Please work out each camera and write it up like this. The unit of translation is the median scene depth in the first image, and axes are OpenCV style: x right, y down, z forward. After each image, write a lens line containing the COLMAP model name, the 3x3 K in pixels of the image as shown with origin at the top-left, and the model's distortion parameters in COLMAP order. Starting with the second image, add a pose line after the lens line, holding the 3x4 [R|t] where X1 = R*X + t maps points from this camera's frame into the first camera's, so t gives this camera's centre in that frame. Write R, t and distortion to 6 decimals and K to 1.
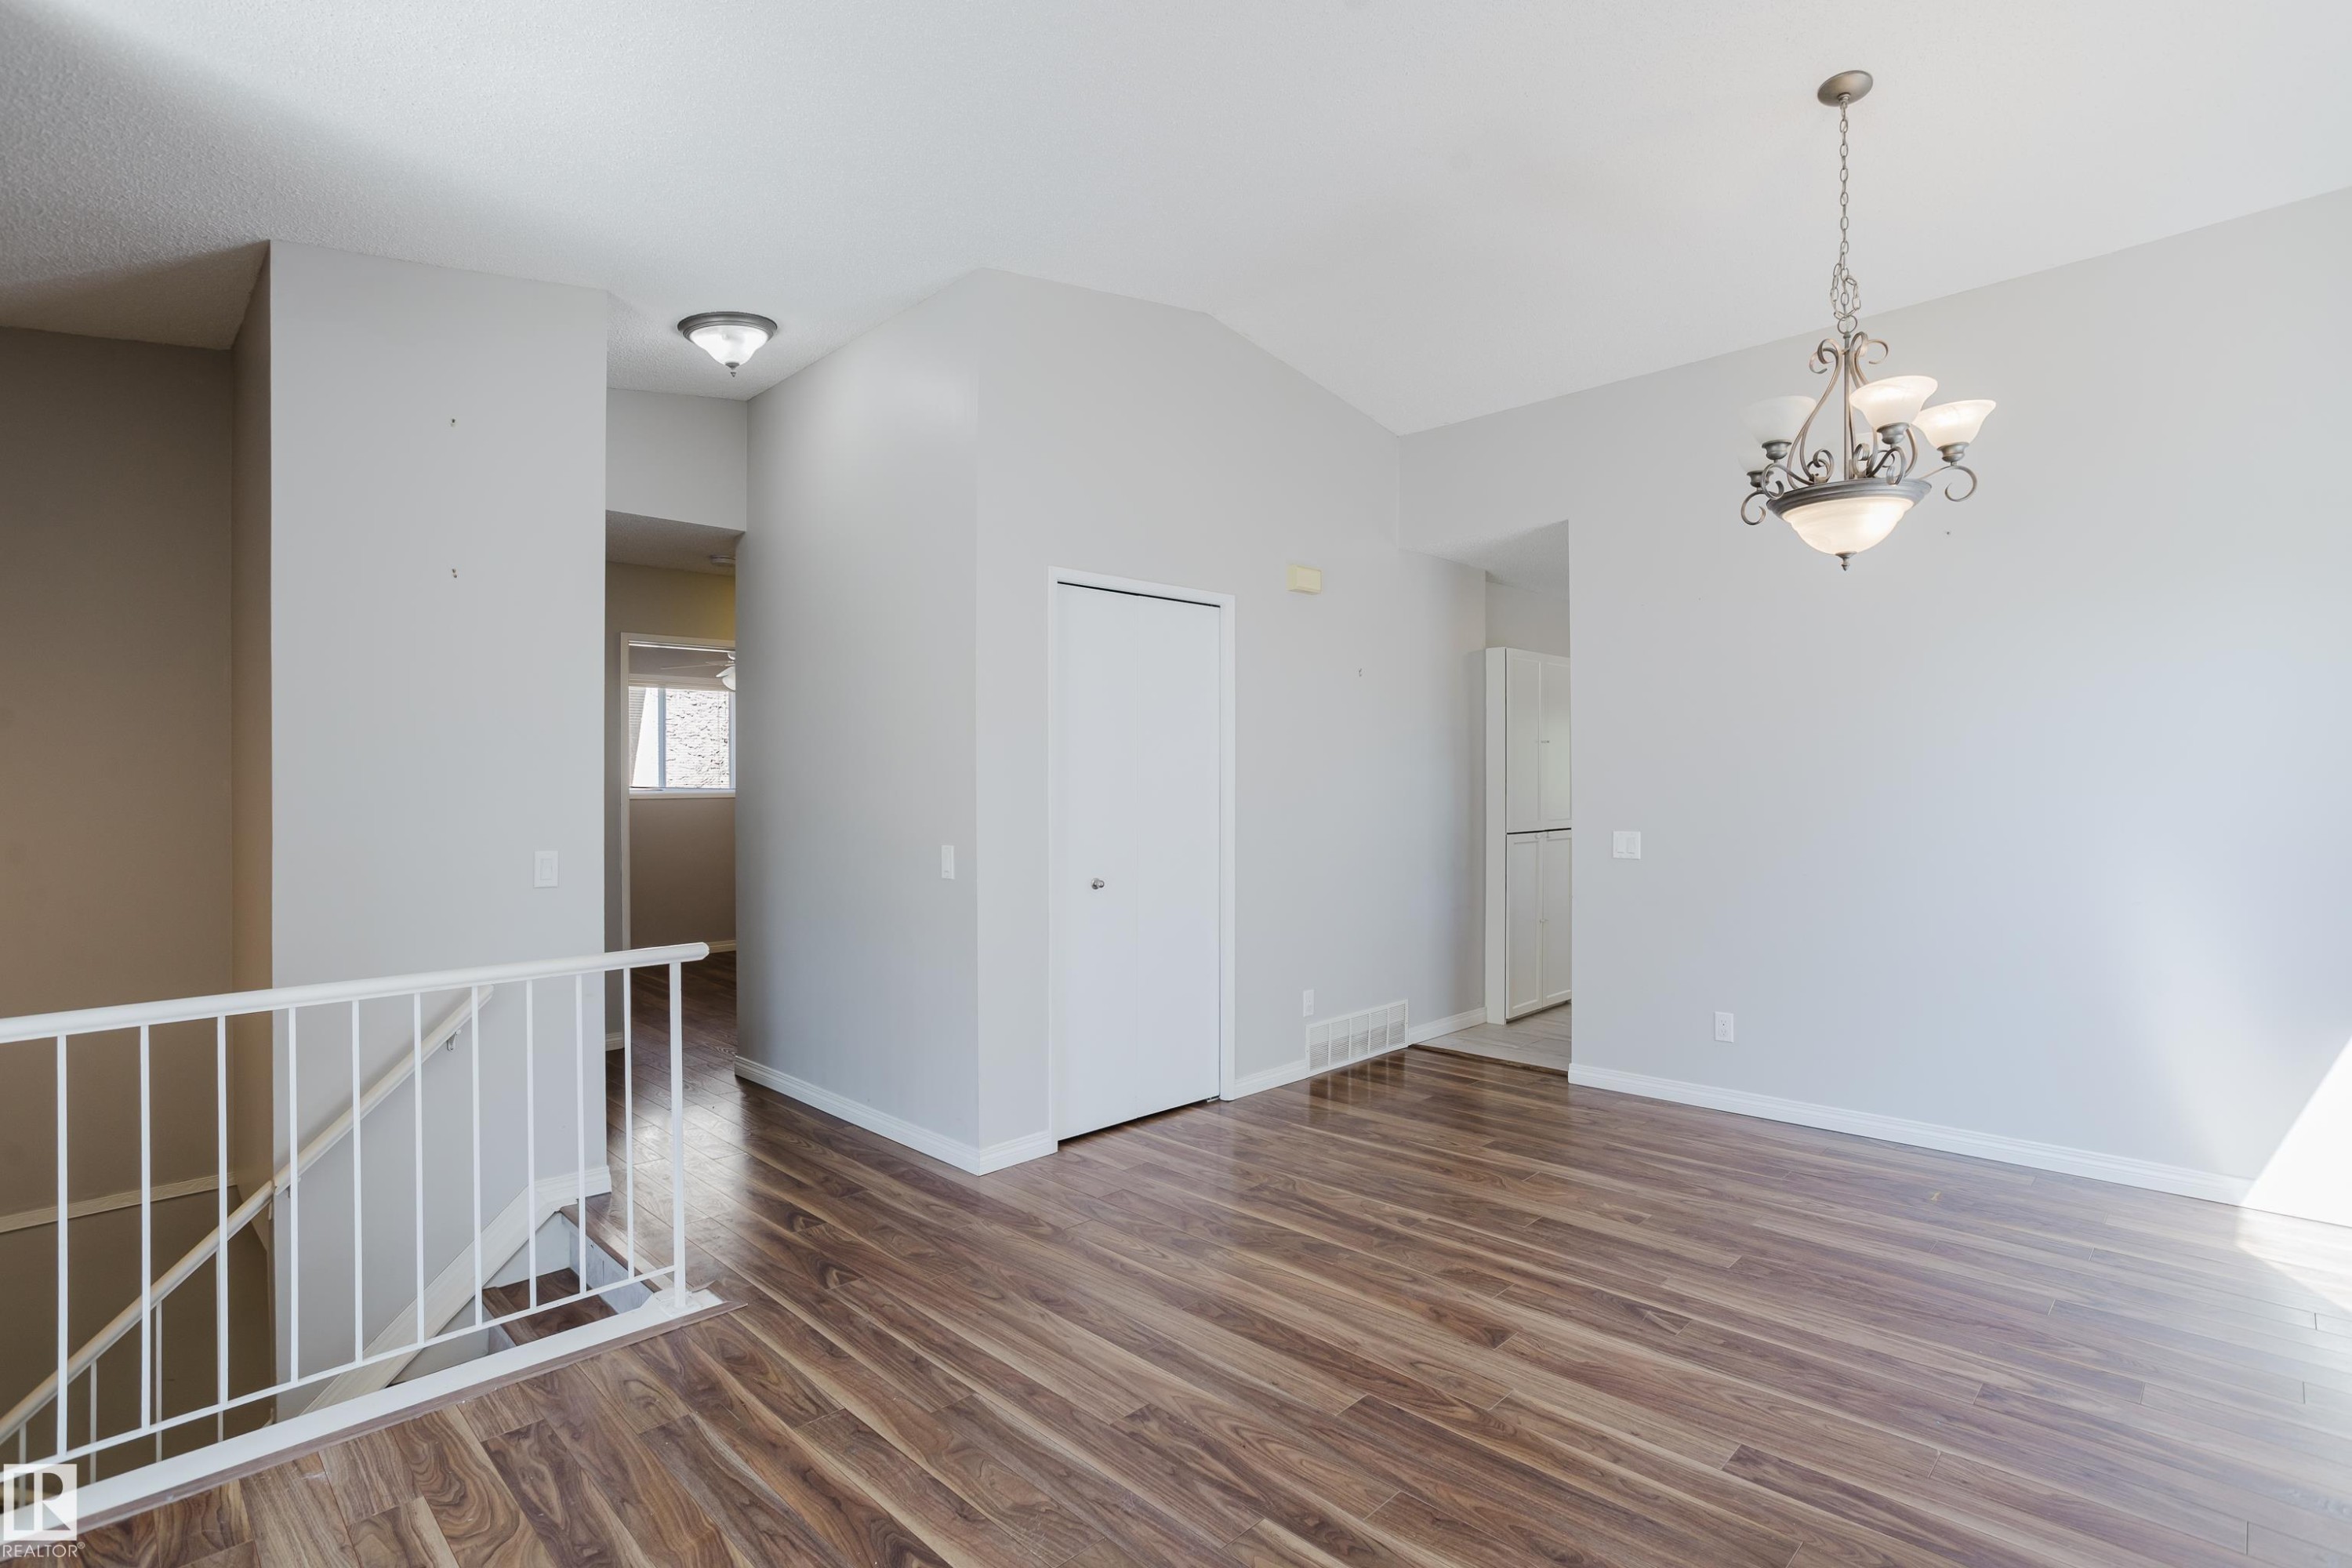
lens RADIAL K [[1120.8, 0, 1183.1], [0, 1120.8, 790.5], [0, 0, 1]] dist [-0.018637, 0.001750]
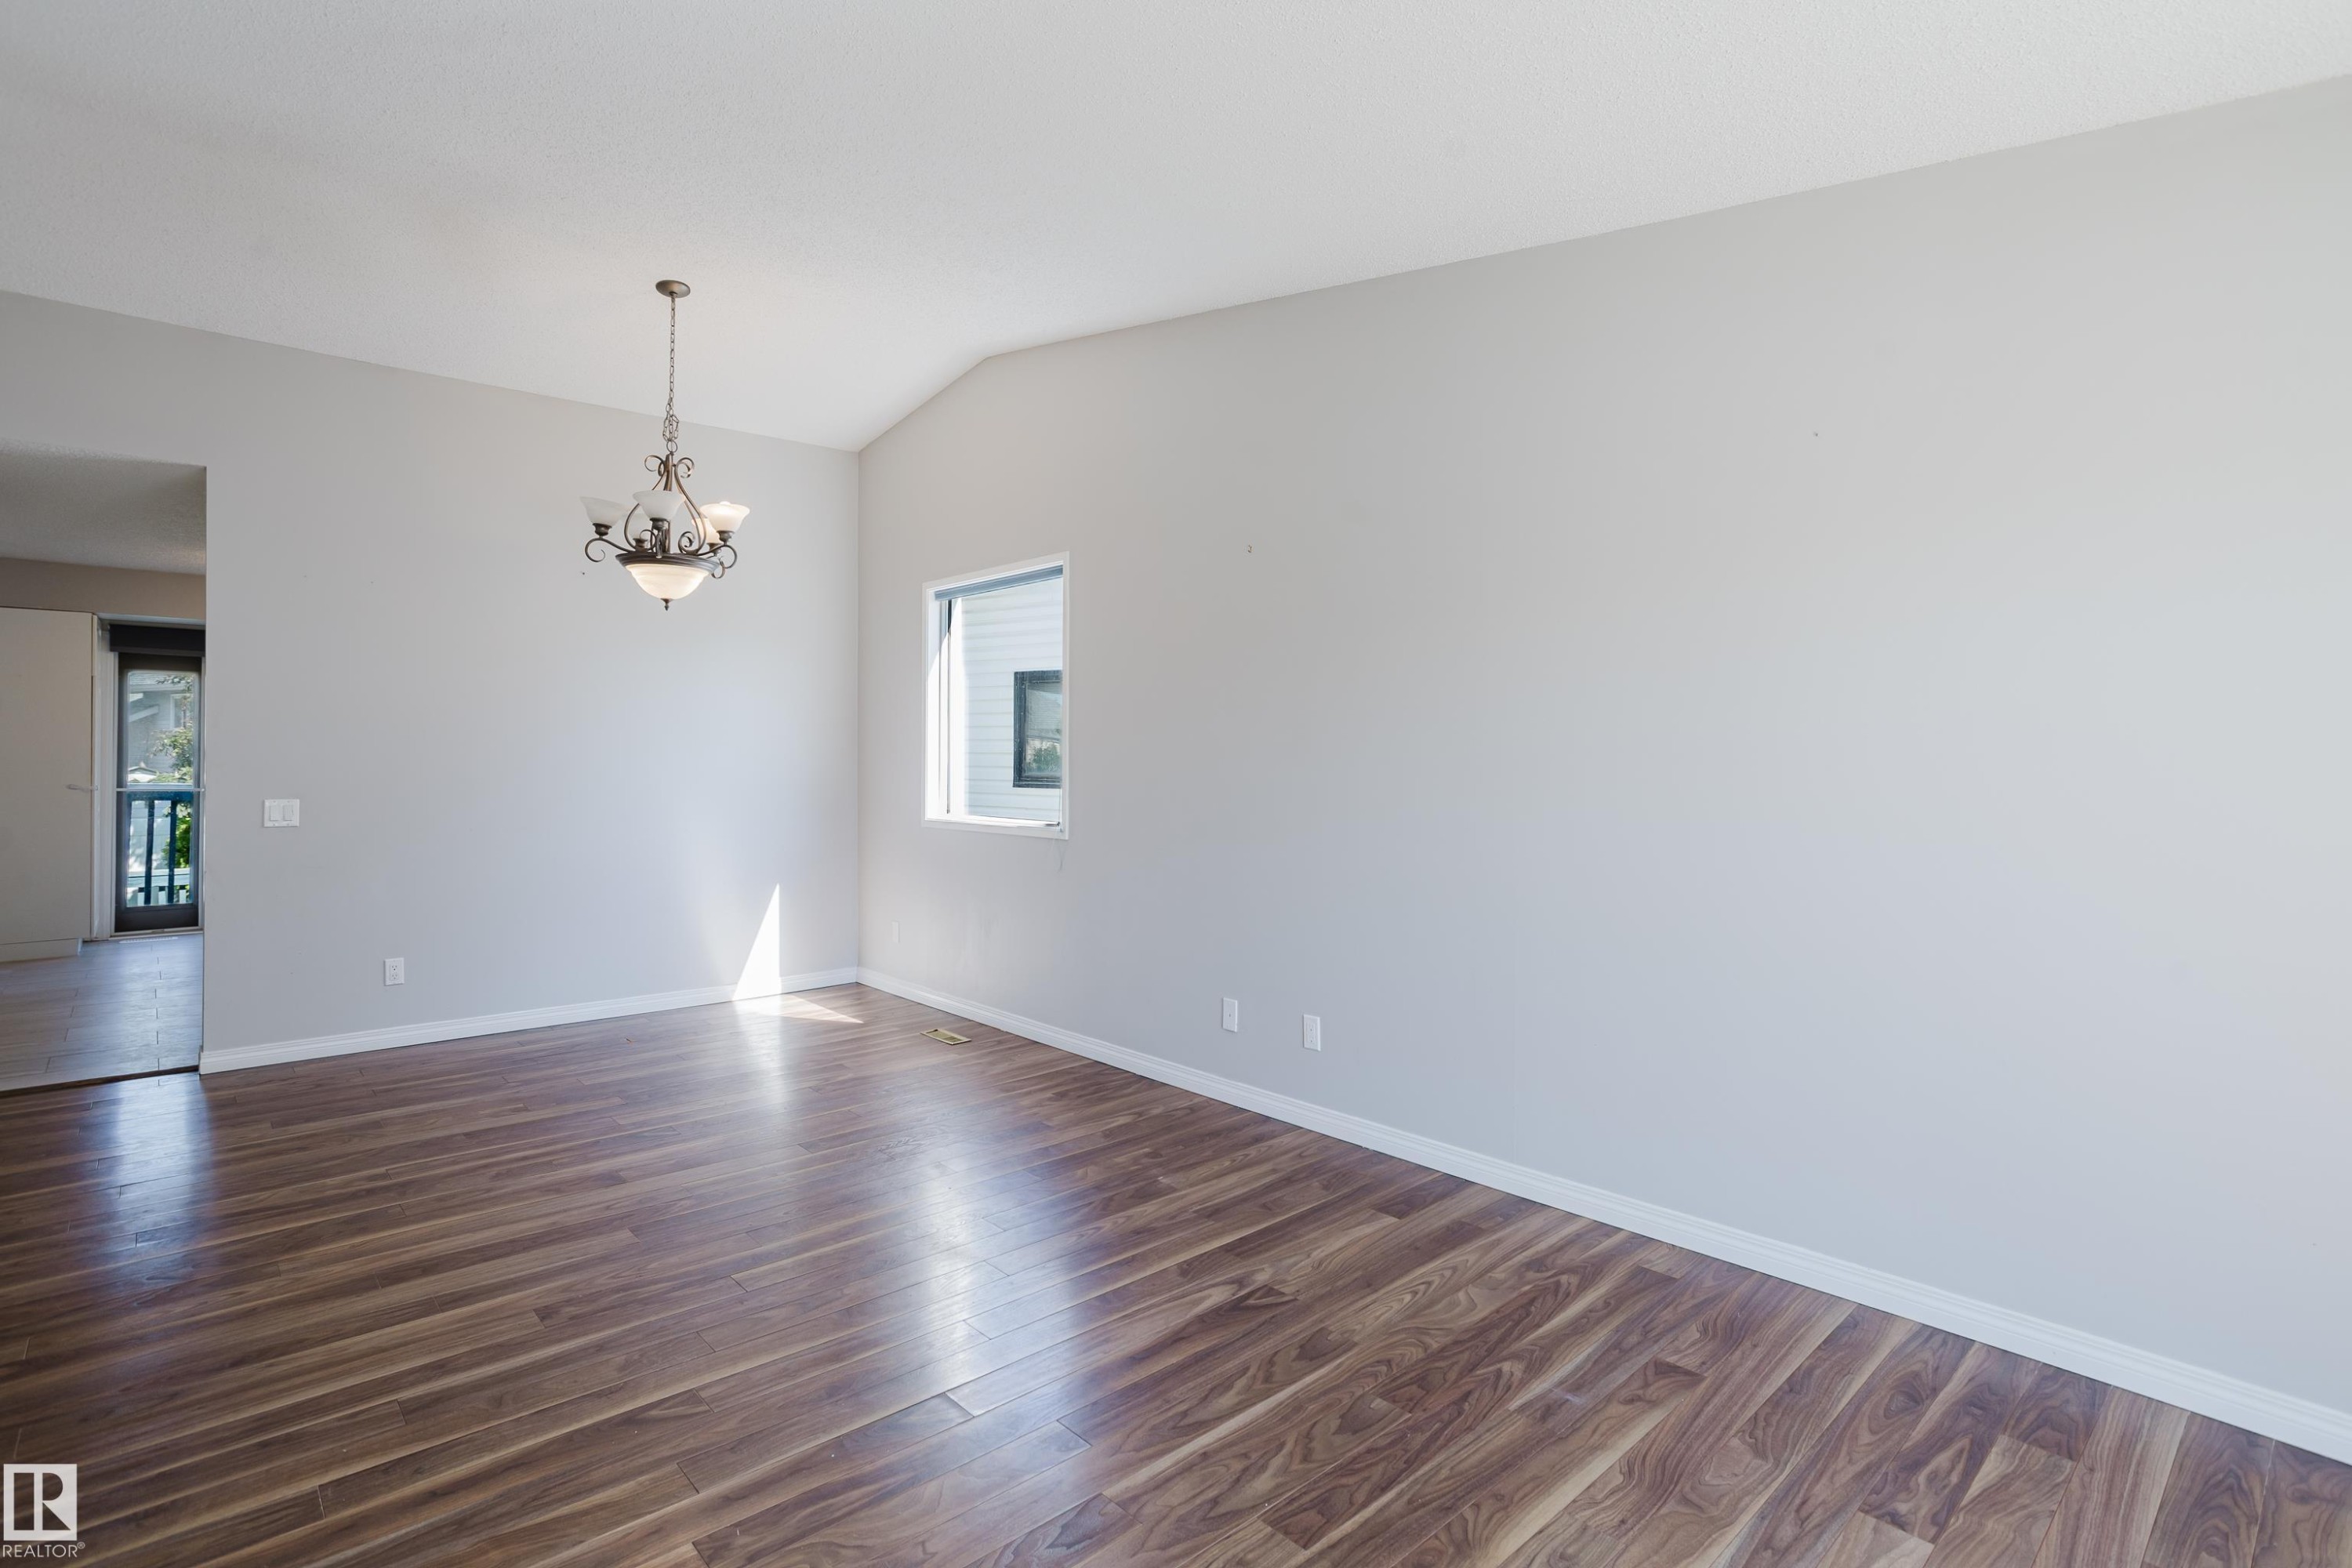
lens RADIAL K [[1120.8, 0, 1183.5], [0, 1120.8, 771.1], [0, 0, 1]] dist [-0.018637, 0.001750]
pose [[0.036754, -0.000817, 0.999324, -0.845106], [-0.003463, 0.999994, 0.000945, 0.011665], [-0.999318, -0.003495, 0.036751, 0.246111]]
